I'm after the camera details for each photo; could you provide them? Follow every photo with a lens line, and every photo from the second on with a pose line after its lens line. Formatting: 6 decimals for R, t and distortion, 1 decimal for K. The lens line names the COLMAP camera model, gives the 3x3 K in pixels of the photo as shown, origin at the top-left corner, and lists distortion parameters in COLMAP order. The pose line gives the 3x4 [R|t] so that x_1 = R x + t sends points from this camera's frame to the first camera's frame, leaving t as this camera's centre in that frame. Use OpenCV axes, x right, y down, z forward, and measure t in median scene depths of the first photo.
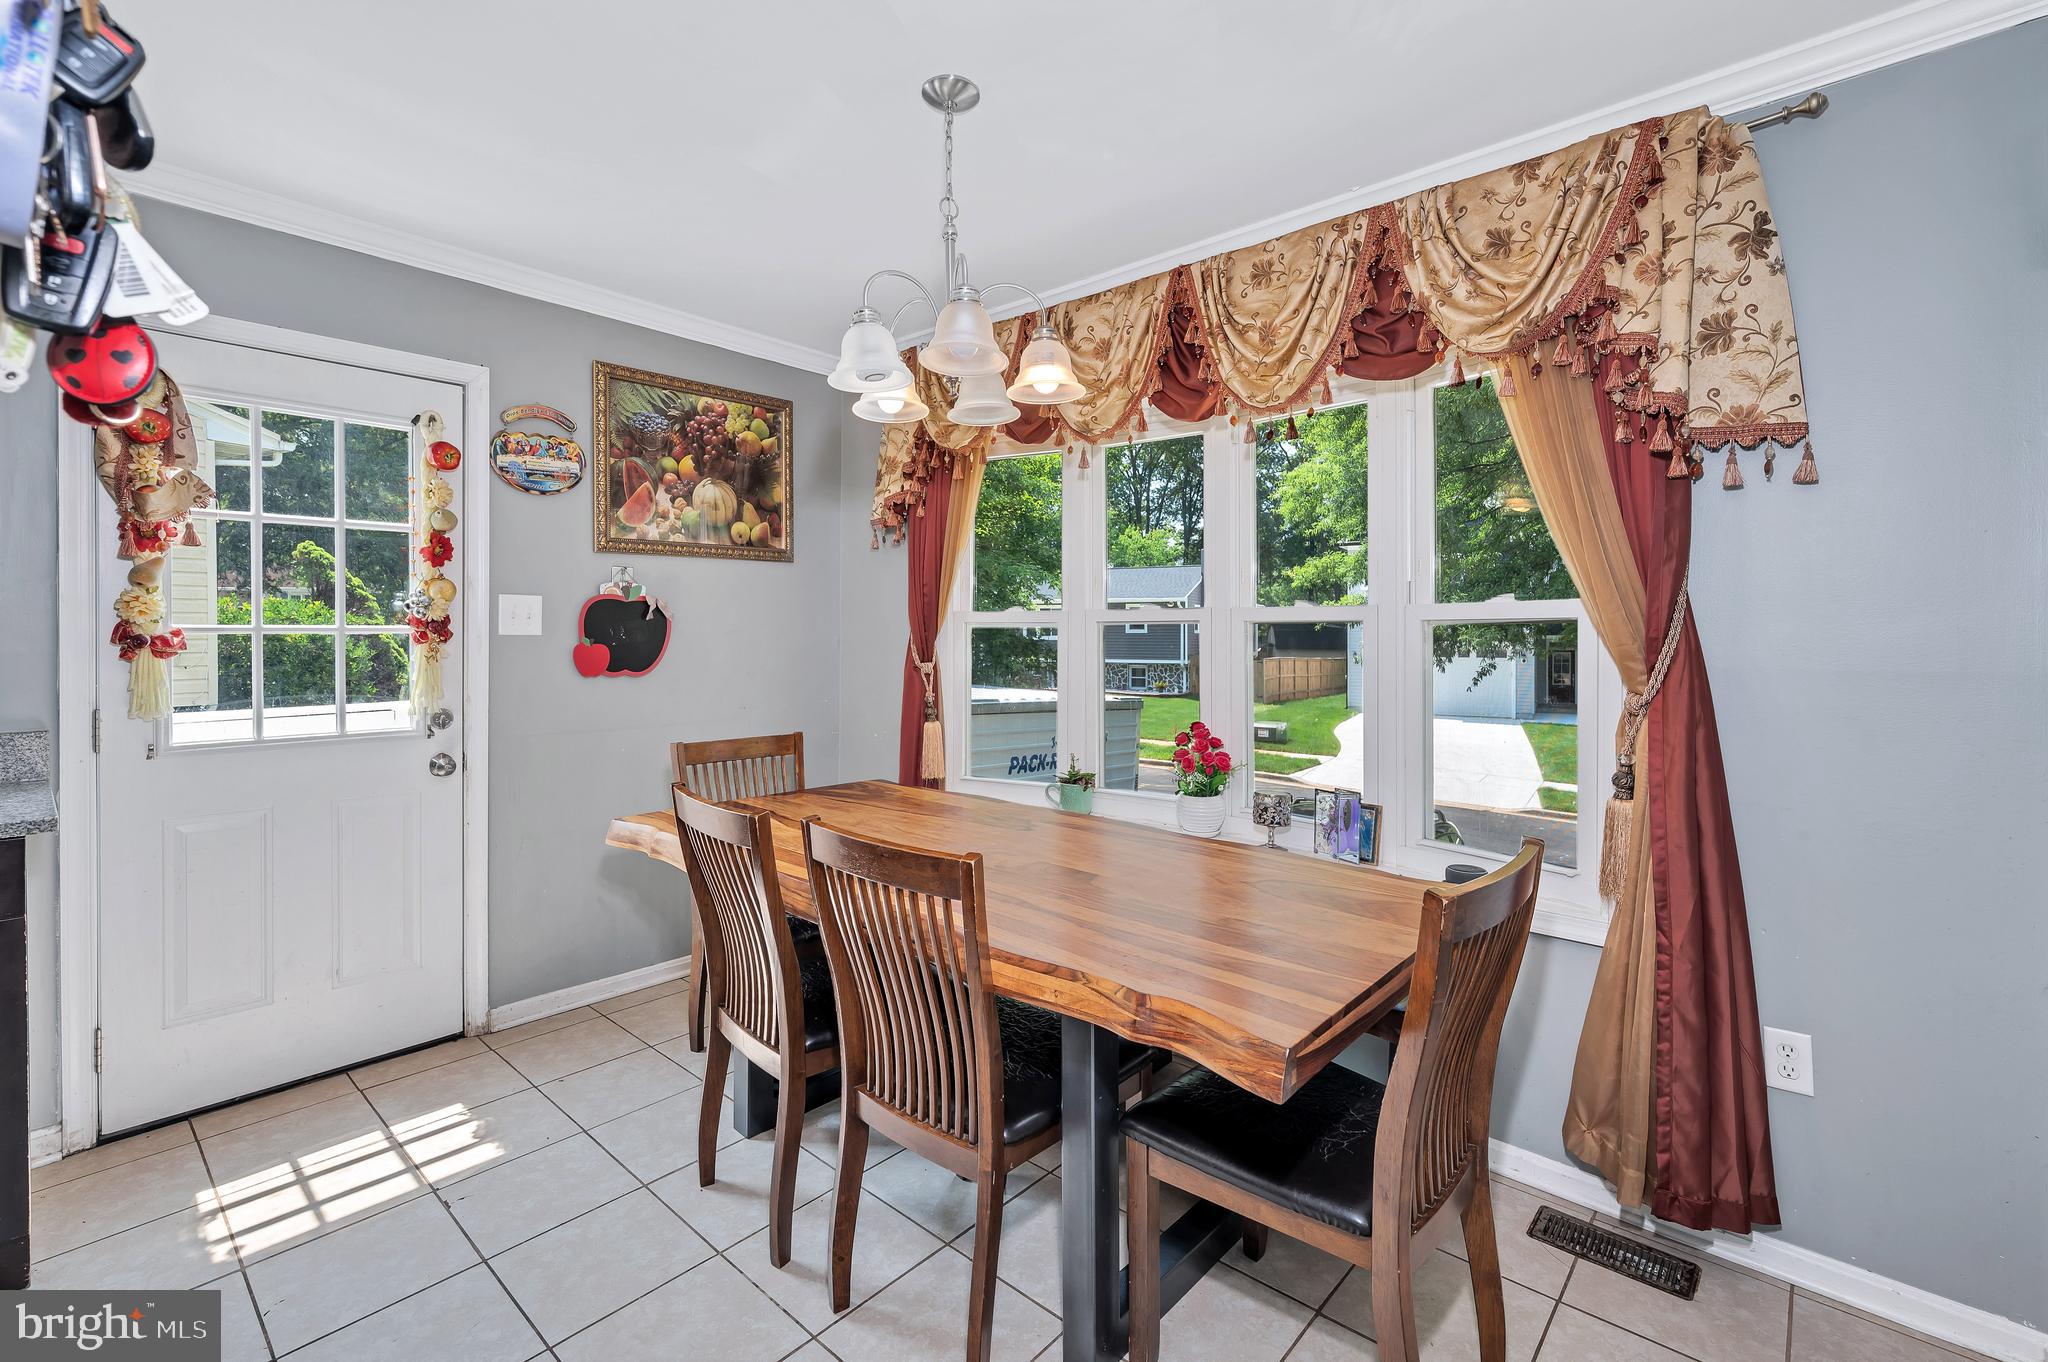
lens RADIAL K [[894.5, 0, 1043.1], [0, 894.5, 635.9], [0, 0, 1]] dist [-0.000205, -0.000558]
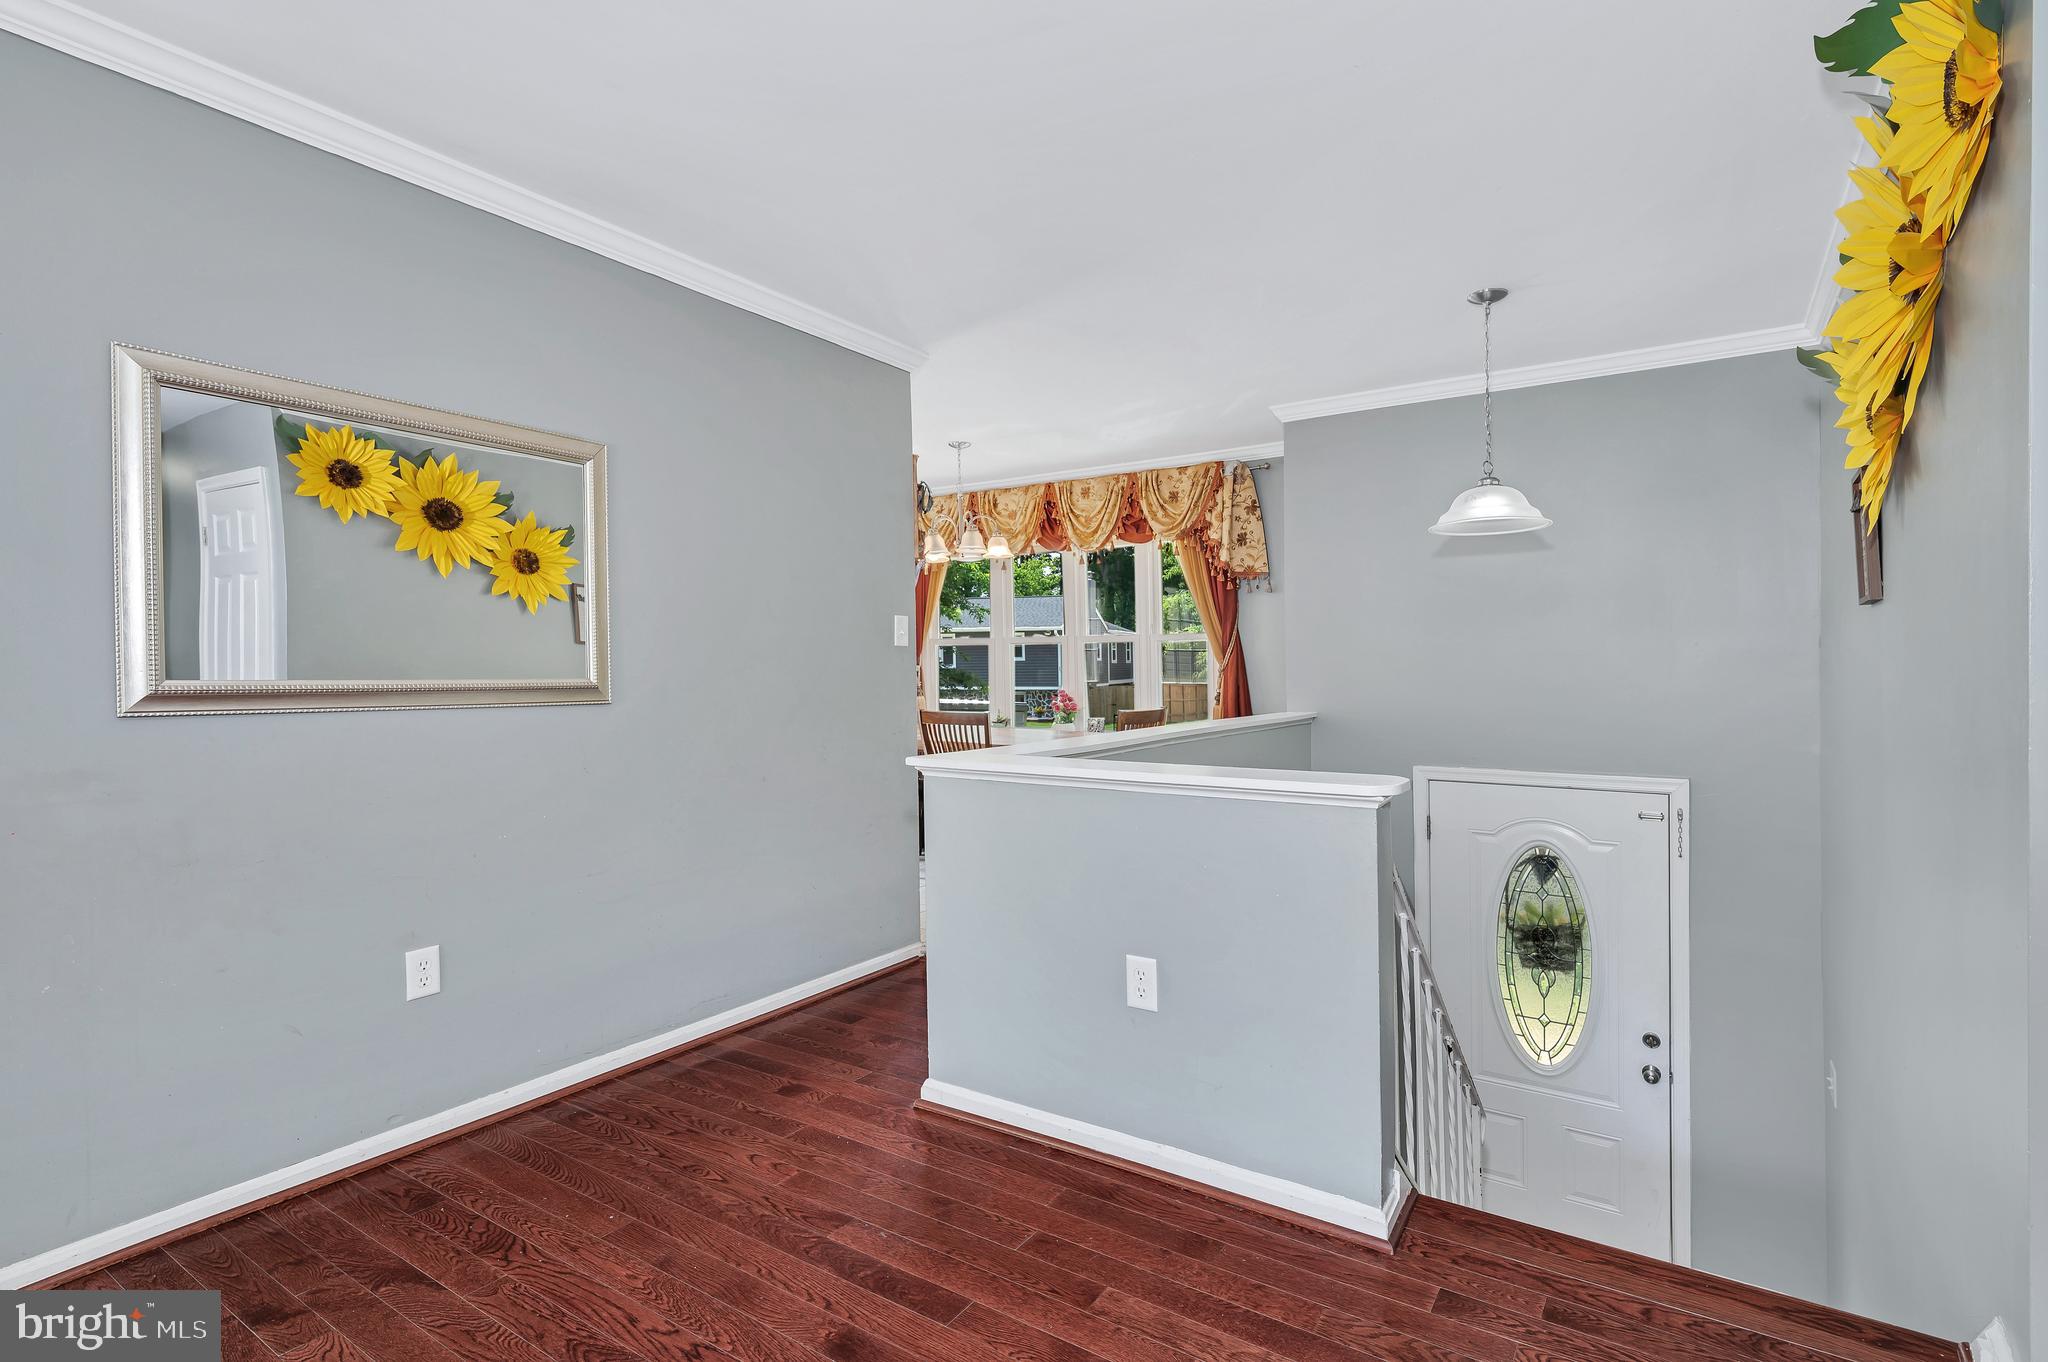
lens RADIAL K [[959.6, 0, 1014.0], [0, 959.6, 663.3], [0, 0, 1]] dist [-0.000581, -0.000826]
pose [[0.989923, -0.007825, 0.141393, -0.339637], [0.008875, 0.999938, -0.006794, 0.057881], [-0.141331, 0.007980, 0.989930, -1.658391]]
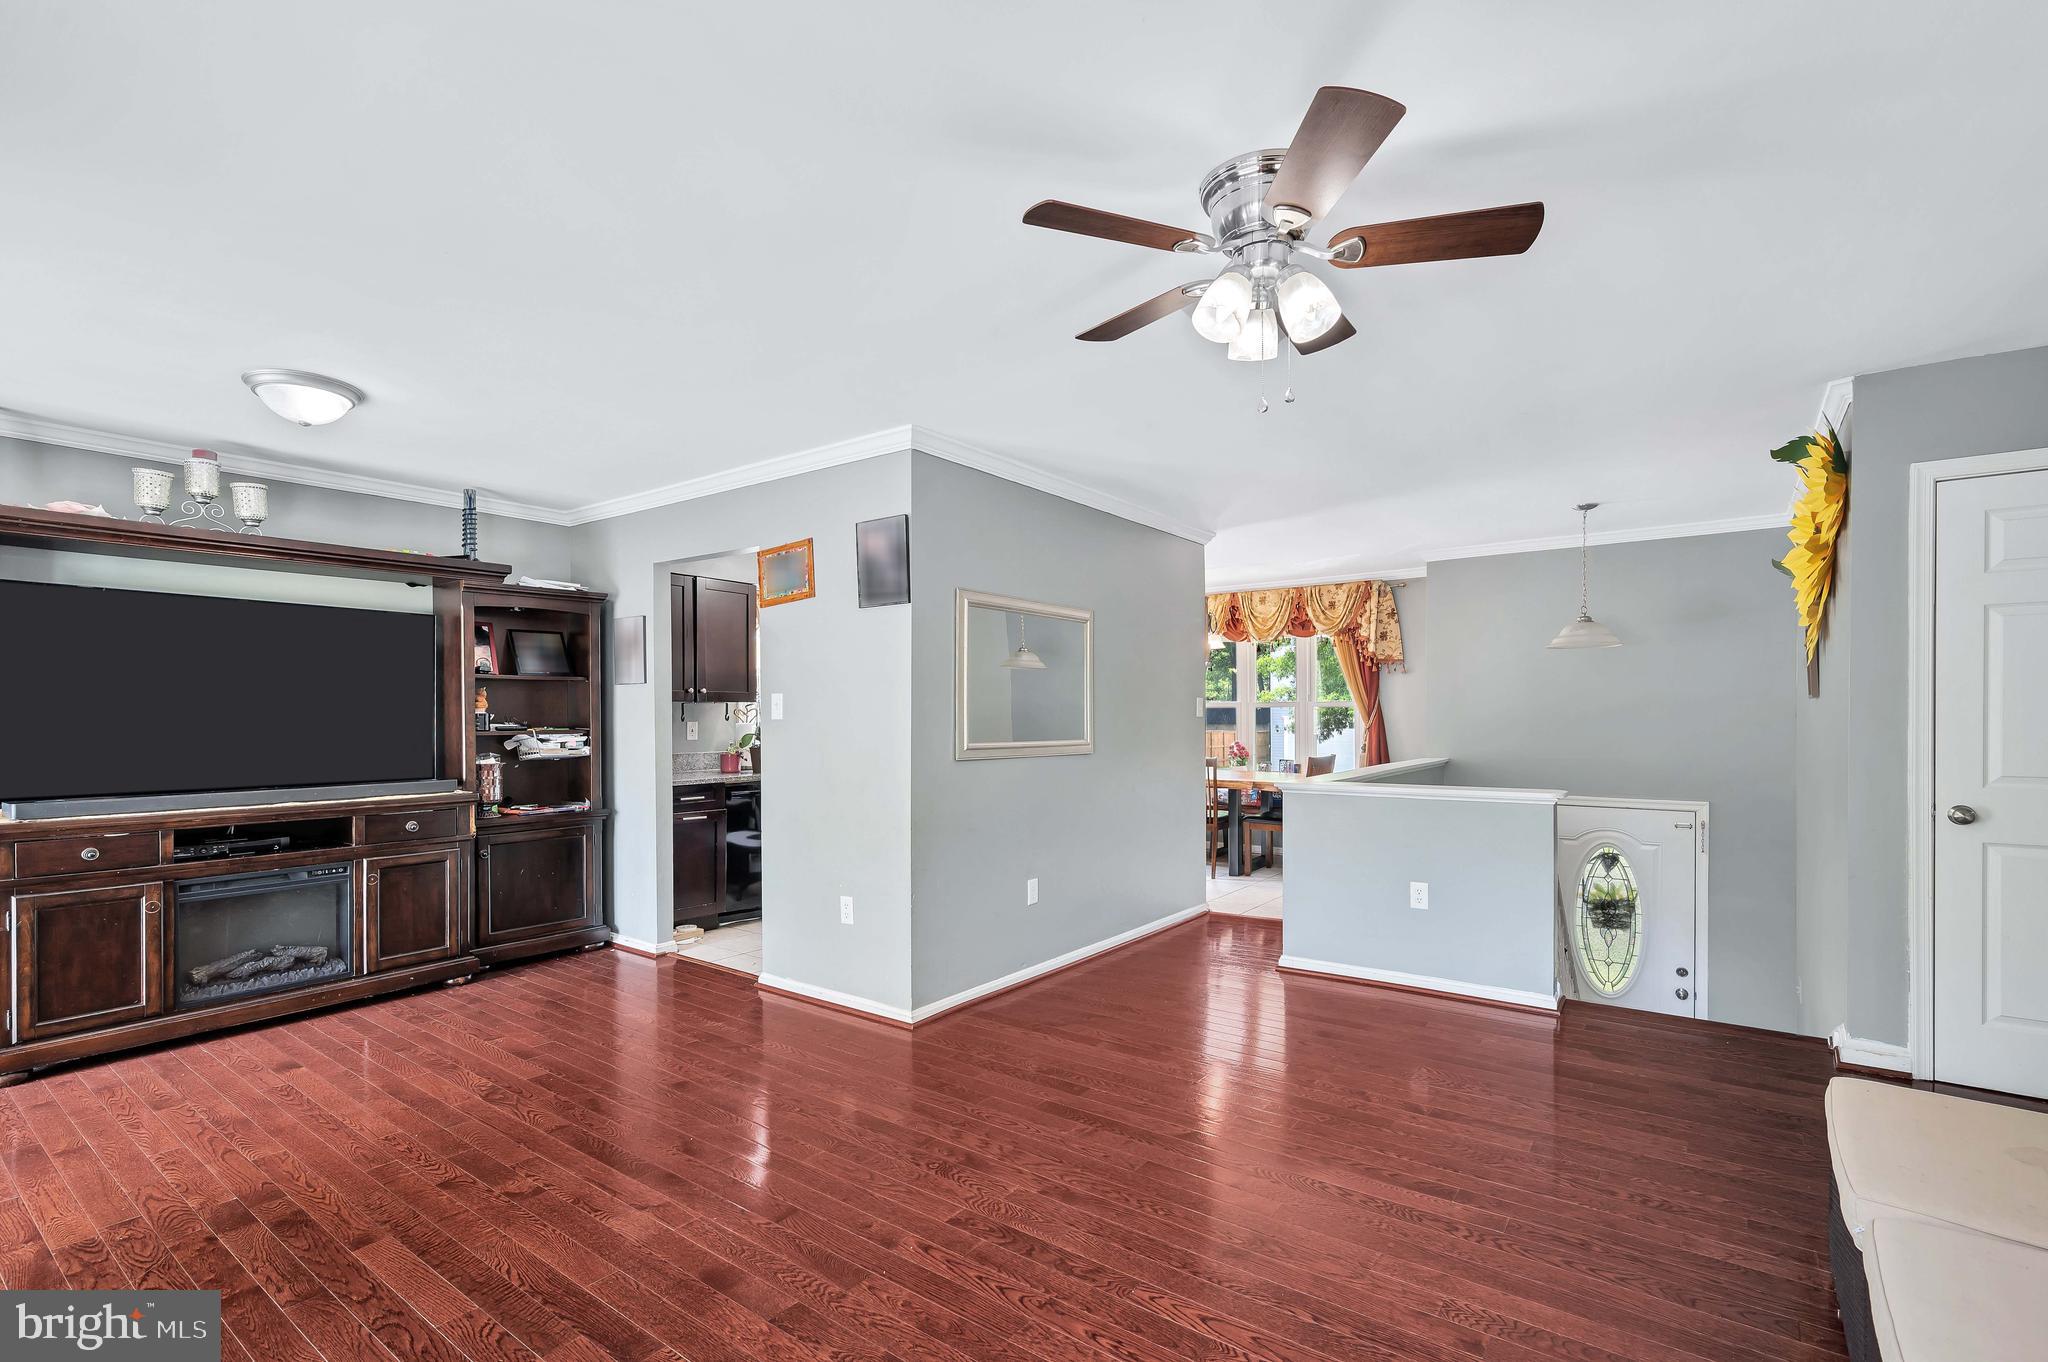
lens RADIAL K [[894.5, 0, 1016.6], [0, 894.5, 724.1], [0, 0, 1]] dist [-0.000205, -0.000558]
pose [[0.995553, -0.010398, 0.093630, -1.098848], [0.009825, 0.999930, 0.006581, 0.010286], [-0.093692, -0.005632, 0.995585, -2.474666]]
